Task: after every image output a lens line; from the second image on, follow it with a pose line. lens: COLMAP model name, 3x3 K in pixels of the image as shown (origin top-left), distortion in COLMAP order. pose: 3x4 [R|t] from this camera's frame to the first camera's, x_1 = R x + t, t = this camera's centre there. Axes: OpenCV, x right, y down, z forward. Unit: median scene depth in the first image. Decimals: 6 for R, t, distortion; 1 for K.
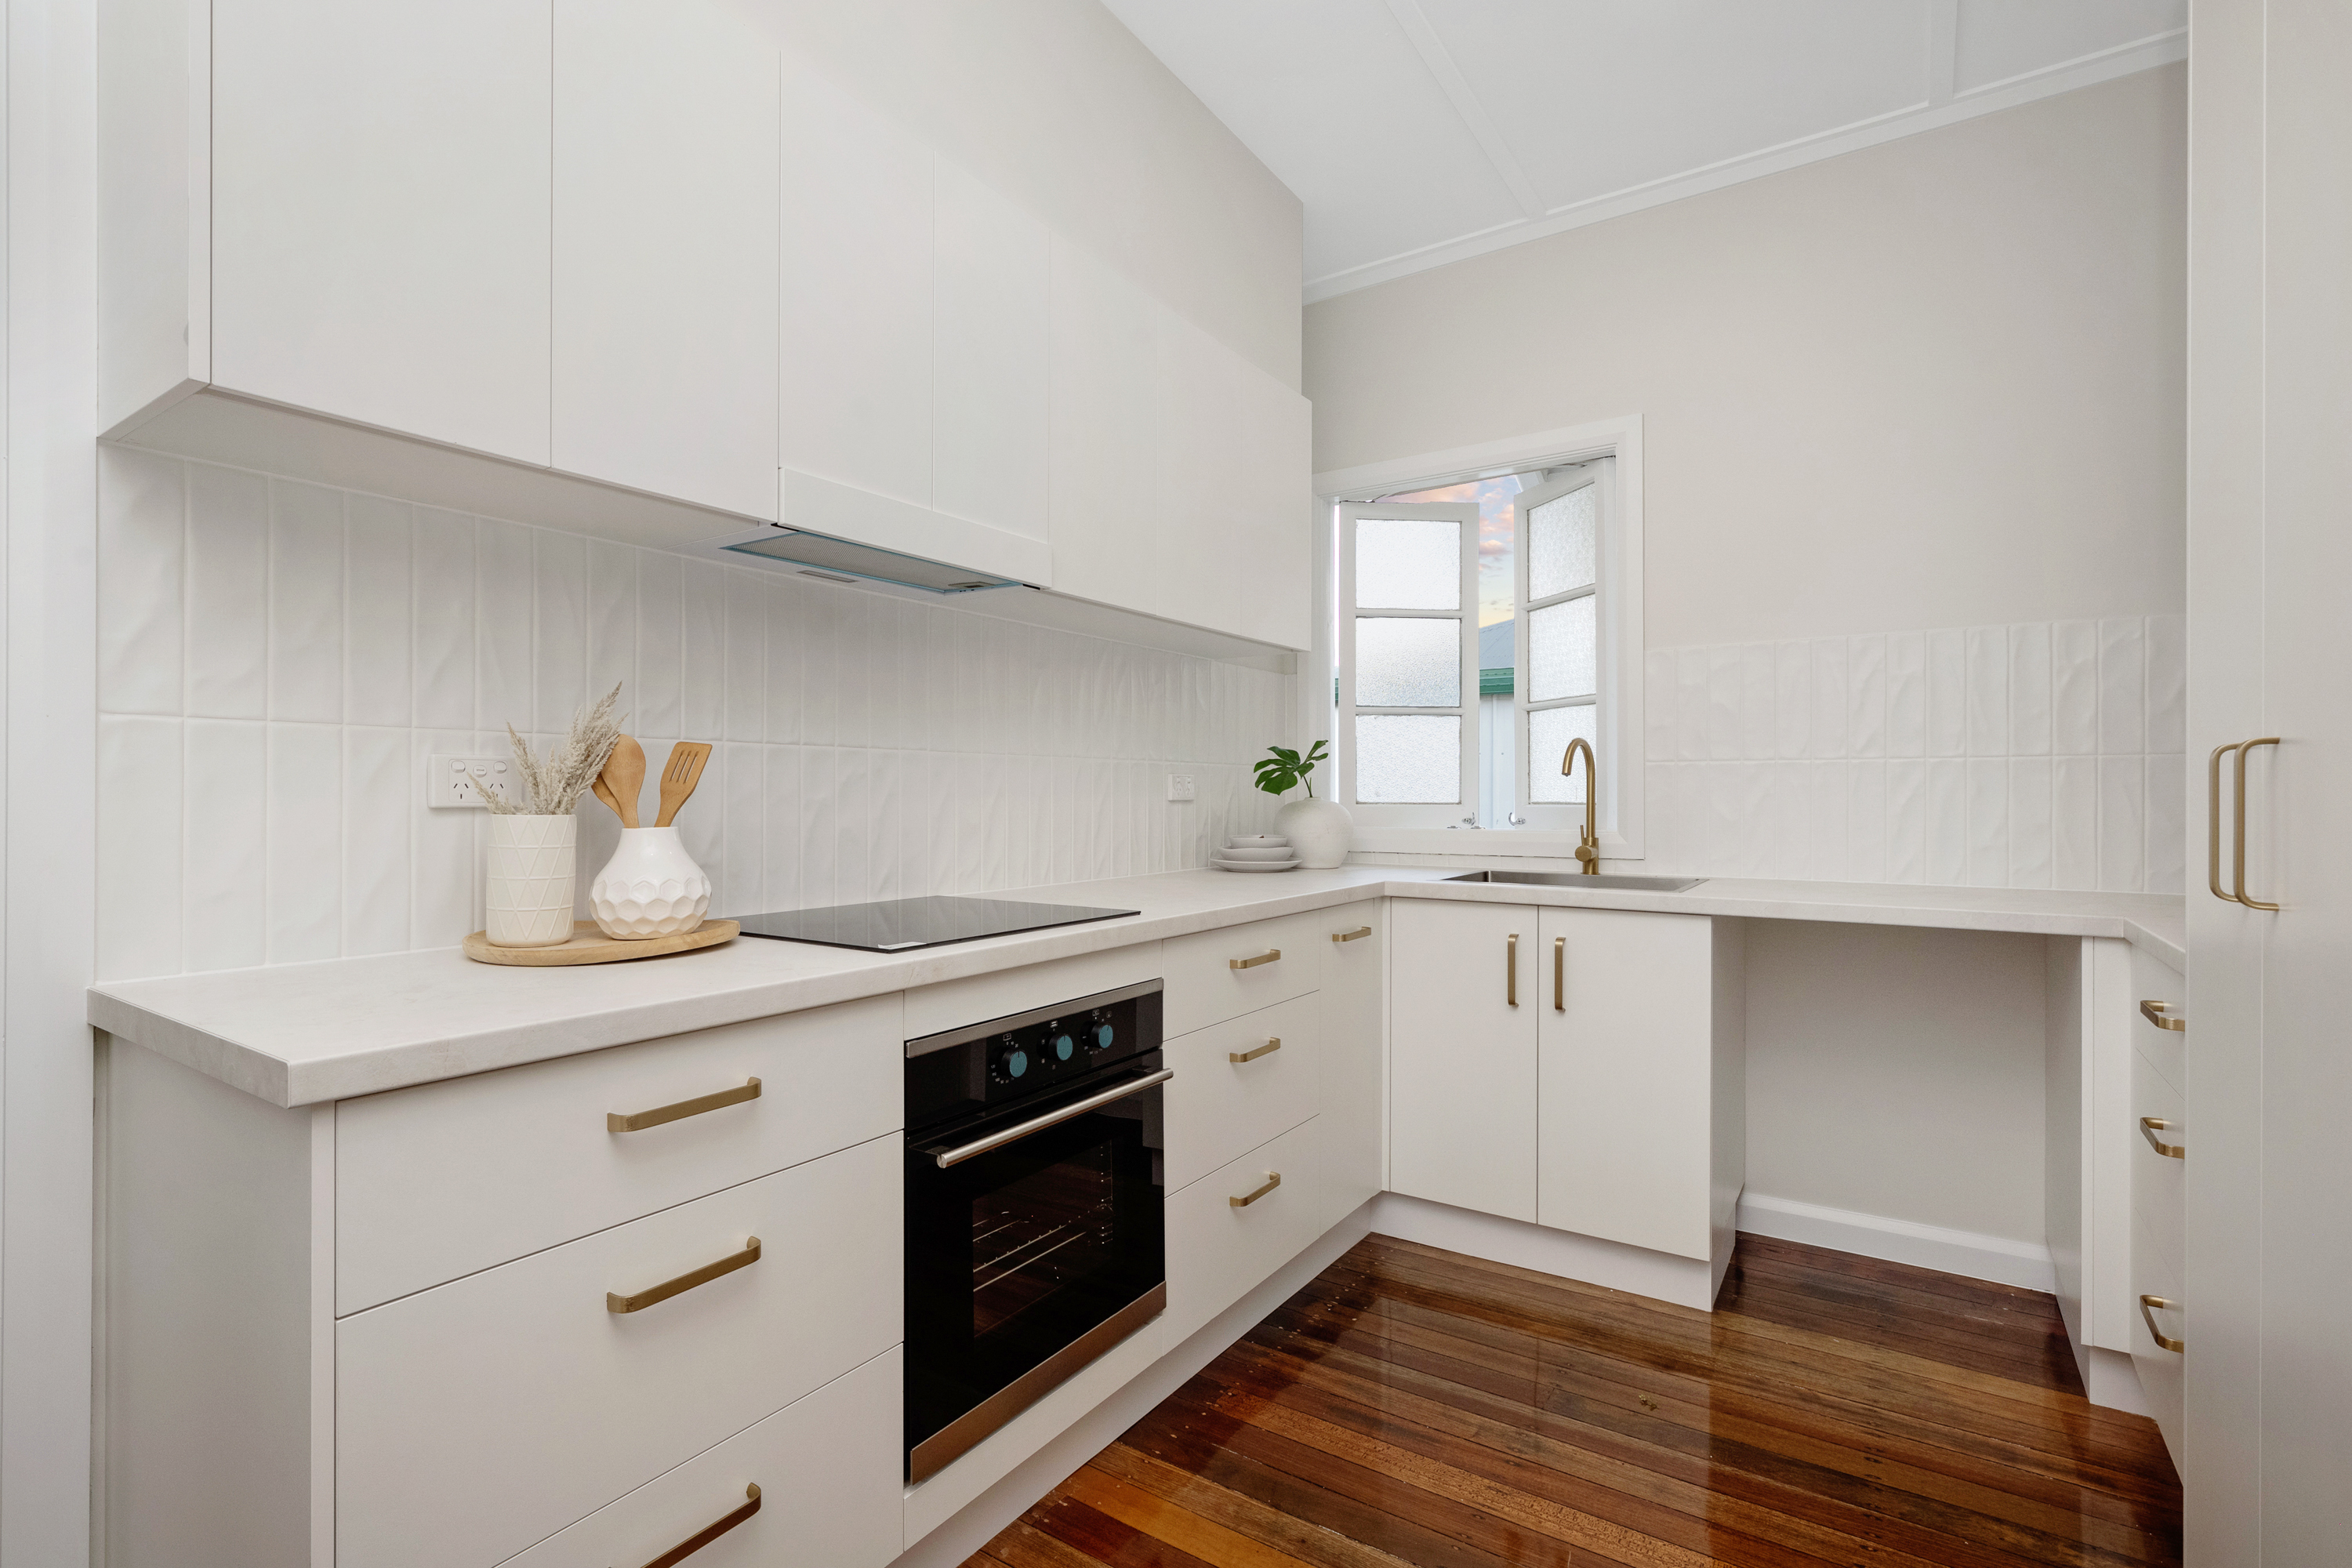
lens RADIAL K [[1084.1, 0, 1175.3], [0, 1084.1, 775.1], [0, 0, 1]] dist [0.004562, -0.000324]
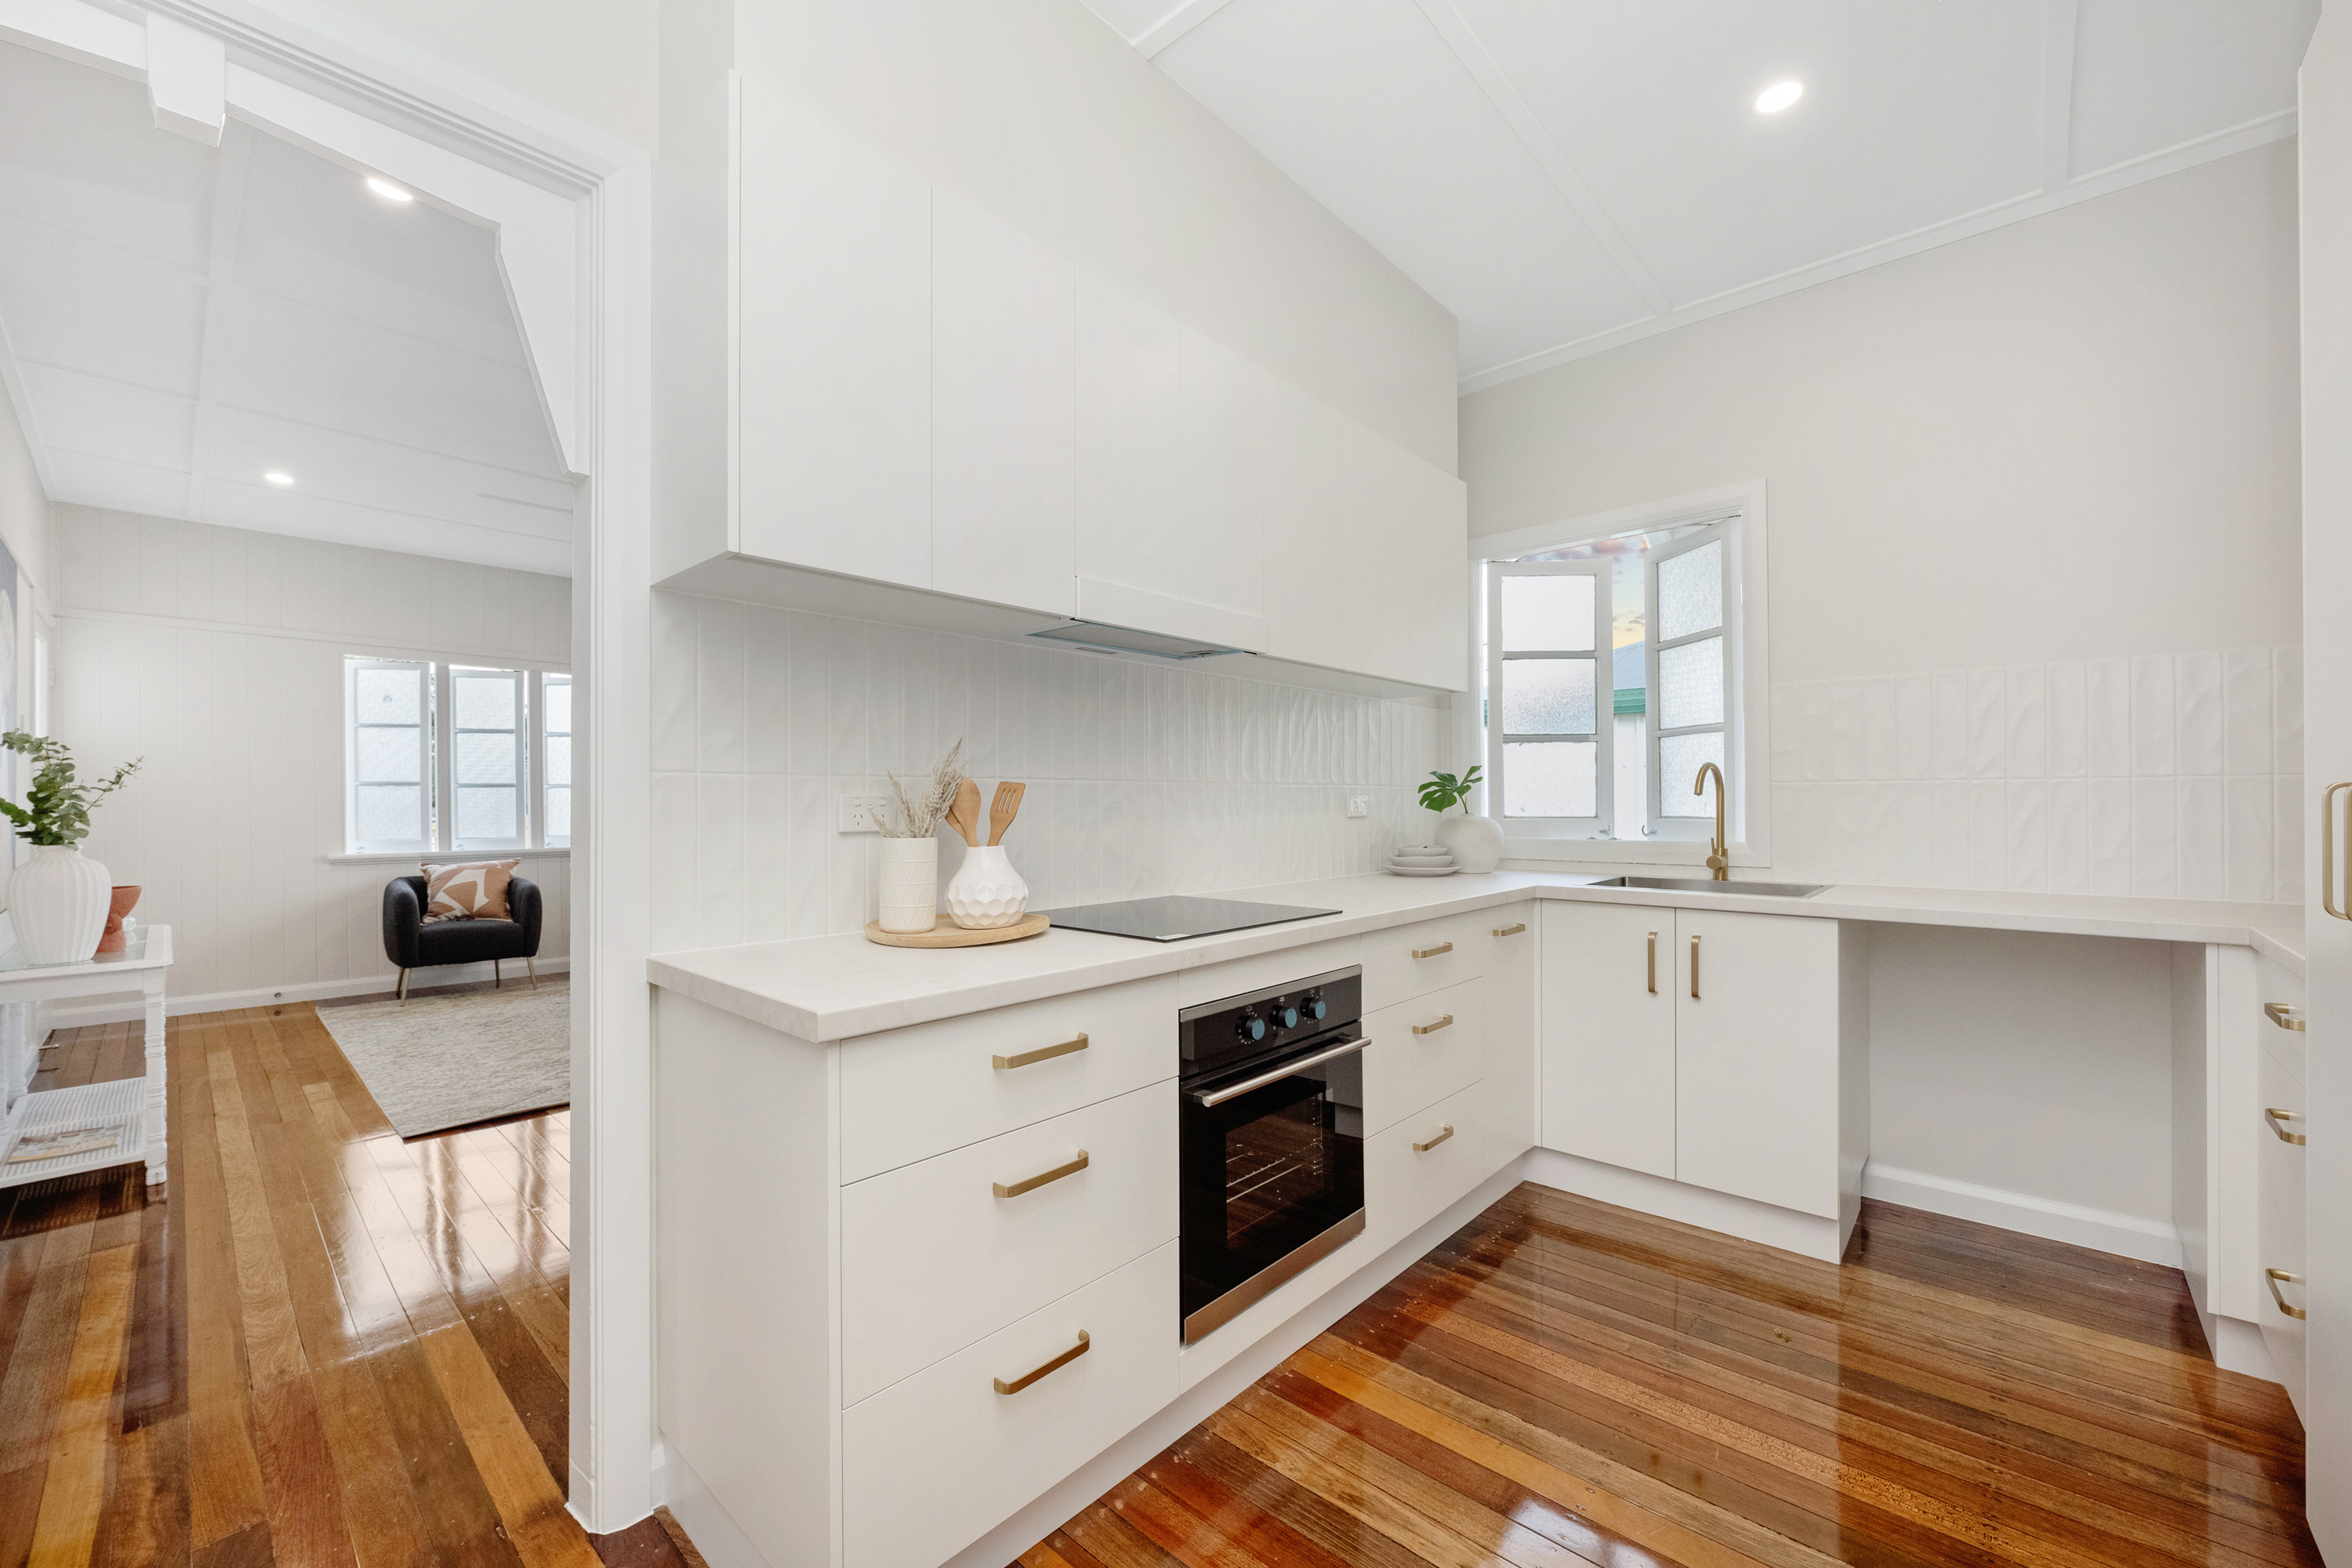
lens RADIAL K [[929.5, 0, 1176.0], [0, 929.5, 784.0], [0, 0, 1]] dist [-0.002110, 0.000357]
pose [[0.988820, -0.007703, -0.148918, -0.059293], [0.007687, 0.999970, -0.000686, -0.020959], [0.148918, -0.000467, 0.988849, -0.087468]]
